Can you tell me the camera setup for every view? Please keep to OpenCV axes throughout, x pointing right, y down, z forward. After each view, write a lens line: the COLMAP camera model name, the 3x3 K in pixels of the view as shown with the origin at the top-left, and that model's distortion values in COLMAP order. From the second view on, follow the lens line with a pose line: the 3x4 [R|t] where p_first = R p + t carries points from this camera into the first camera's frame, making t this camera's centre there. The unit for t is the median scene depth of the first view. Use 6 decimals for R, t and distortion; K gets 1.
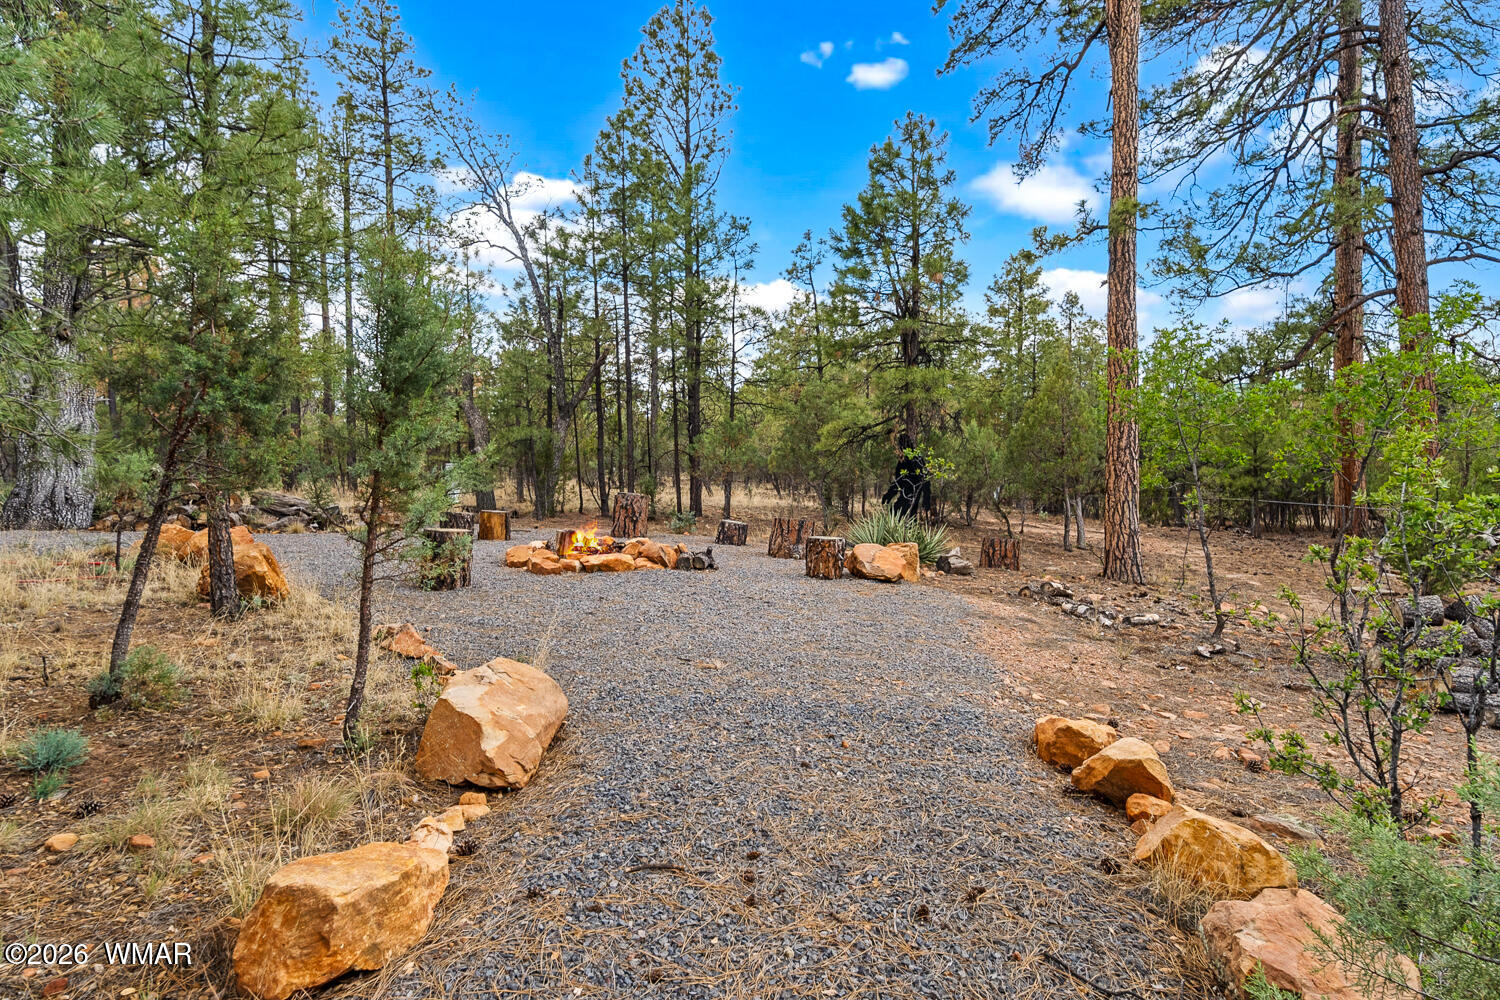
lens RADIAL K [[813.4, 0, 756.2], [0, 813.4, 498.2], [0, 0, 1]] dist [0.019413, -0.000012]
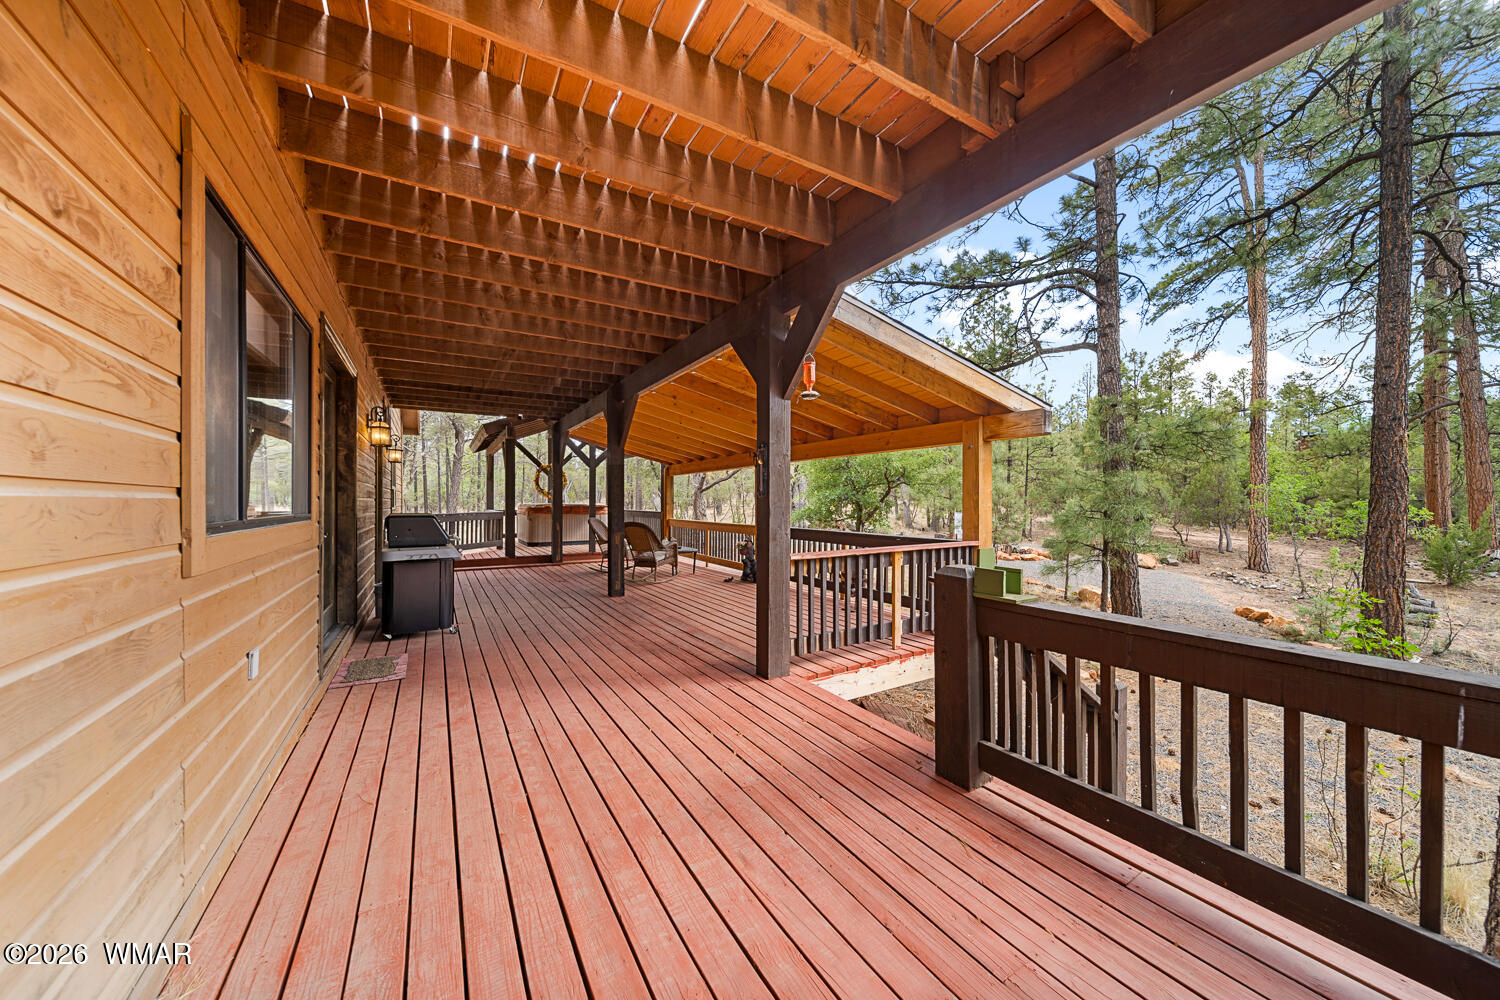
lens RADIAL K [[544.2, 0, 740.0], [0, 544.2, 500.9], [0, 0, 1]] dist [0.008603, -0.003059]
pose [[0.945782, -0.001693, -0.324797, -0.311937], [0.002810, 0.999992, 0.002969, -0.075010], [0.324790, -0.003721, 0.945779, -0.670200]]
